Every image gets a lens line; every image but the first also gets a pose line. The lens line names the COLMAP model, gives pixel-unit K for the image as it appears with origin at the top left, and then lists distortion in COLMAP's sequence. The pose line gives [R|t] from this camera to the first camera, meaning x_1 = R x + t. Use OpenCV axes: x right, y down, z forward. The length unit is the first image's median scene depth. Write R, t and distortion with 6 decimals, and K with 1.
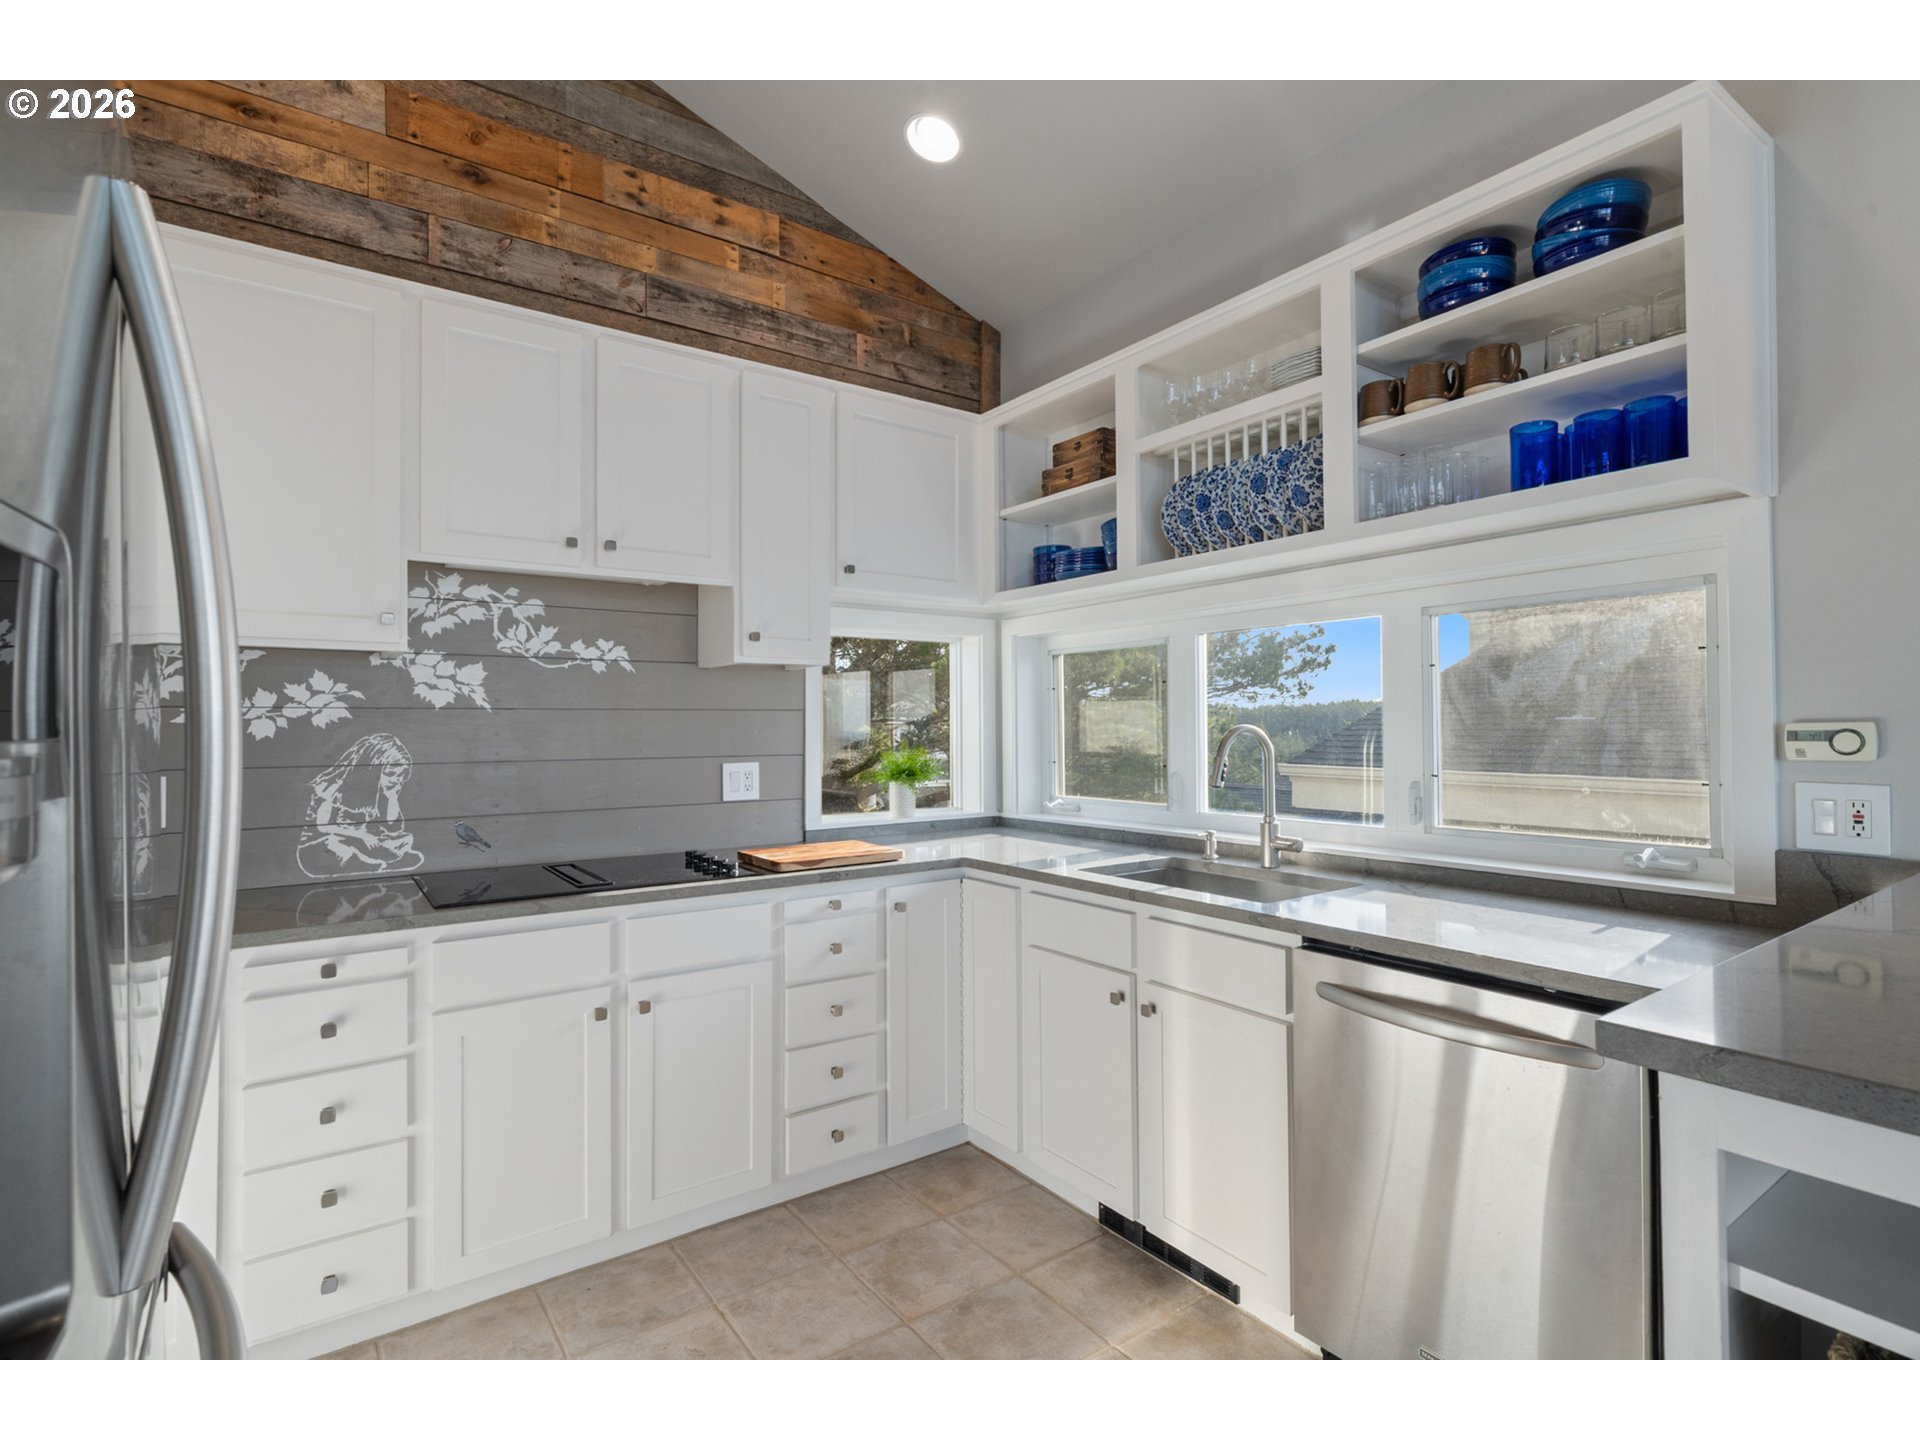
lens RADIAL K [[945.0, 0, 970.3], [0, 945.0, 711.7], [0, 0, 1]] dist [-0.001462, -0.000079]
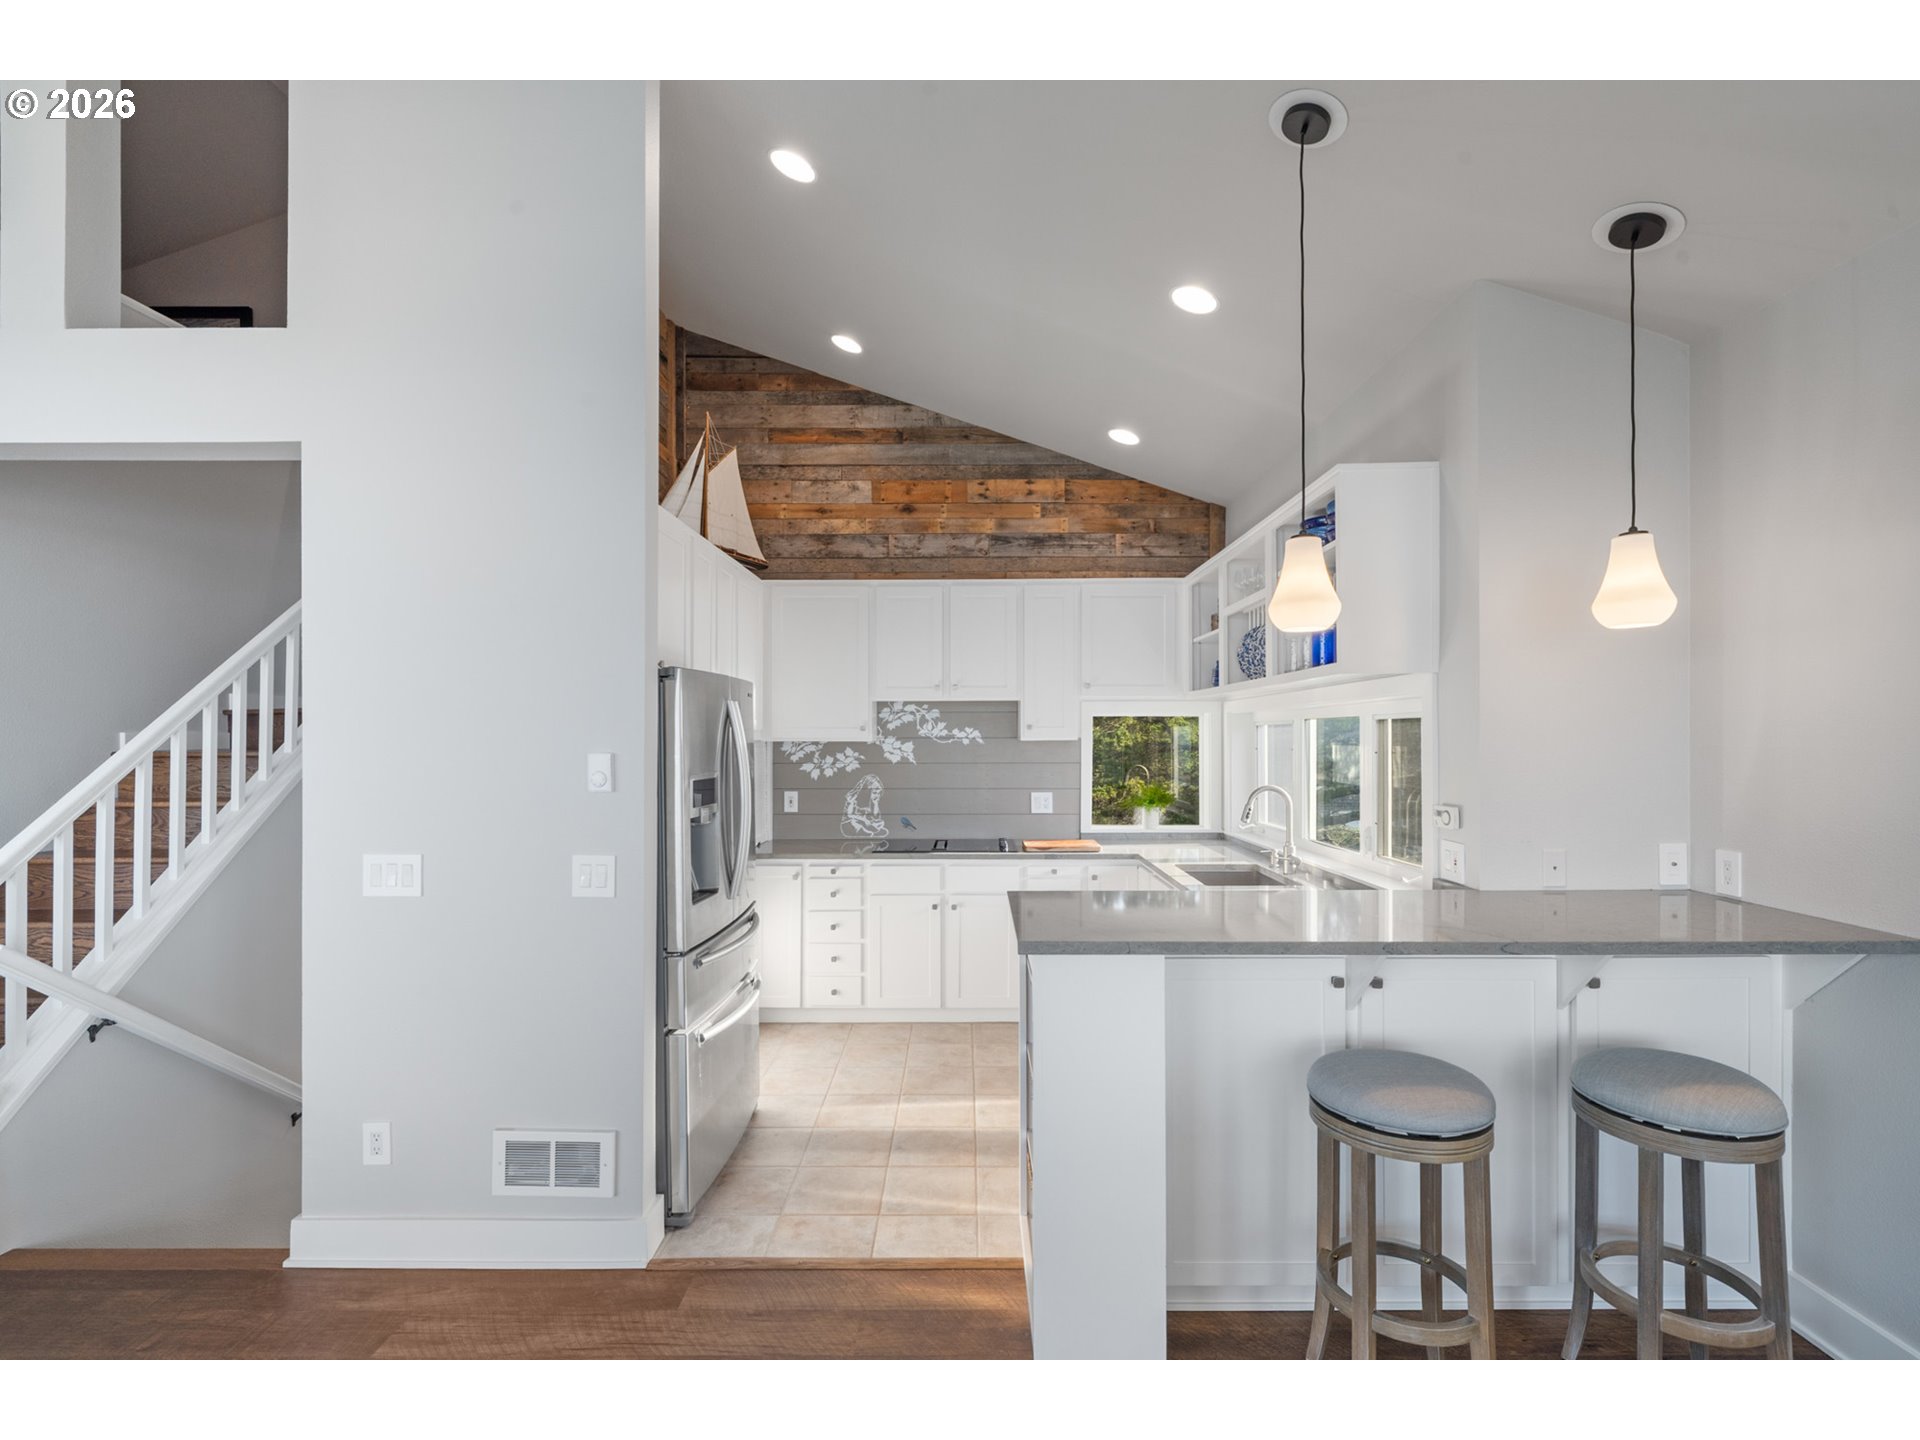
lens RADIAL K [[872.0, 0, 935.1], [0, 872.0, 730.6], [0, 0, 1]] dist [-0.001859, -0.000285]
pose [[0.800291, -0.000141, -0.599611, 0.672300], [0.005599, 0.999958, 0.007237, -0.087573], [0.599585, -0.009149, 0.800259, -0.510550]]
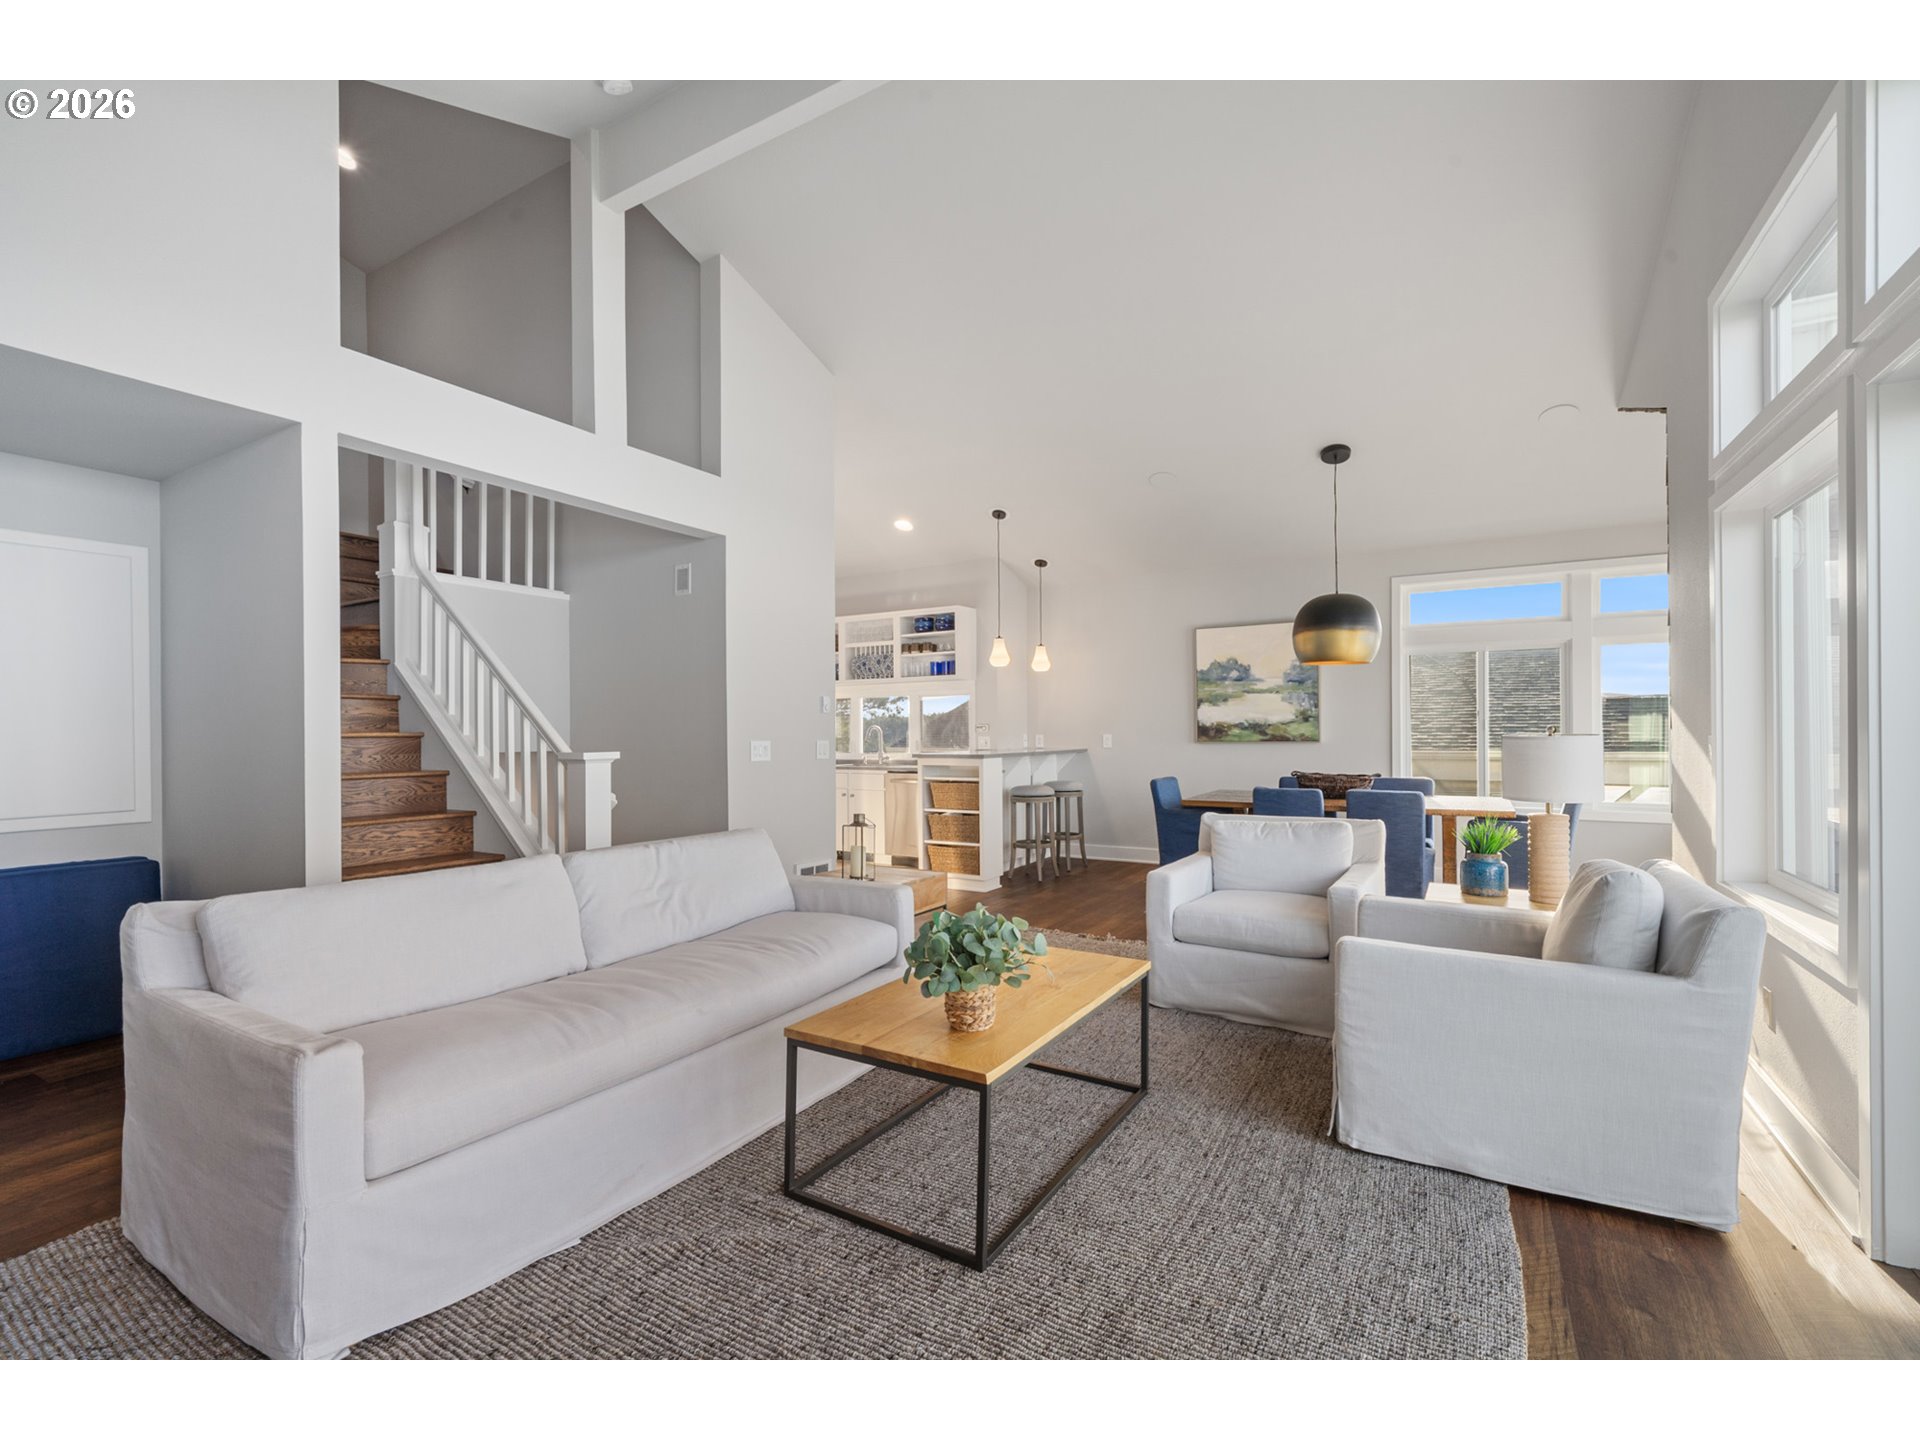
lens RADIAL K [[846.3, 0, 965.5], [0, 846.3, 734.8], [0, 0, 1]] dist [-0.001338, -0.000100]
pose [[0.919596, -0.001431, 0.392862, -0.623455], [-0.004774, 0.999879, 0.014817, 0.000035], [-0.392835, -0.015501, 0.919478, -1.993544]]
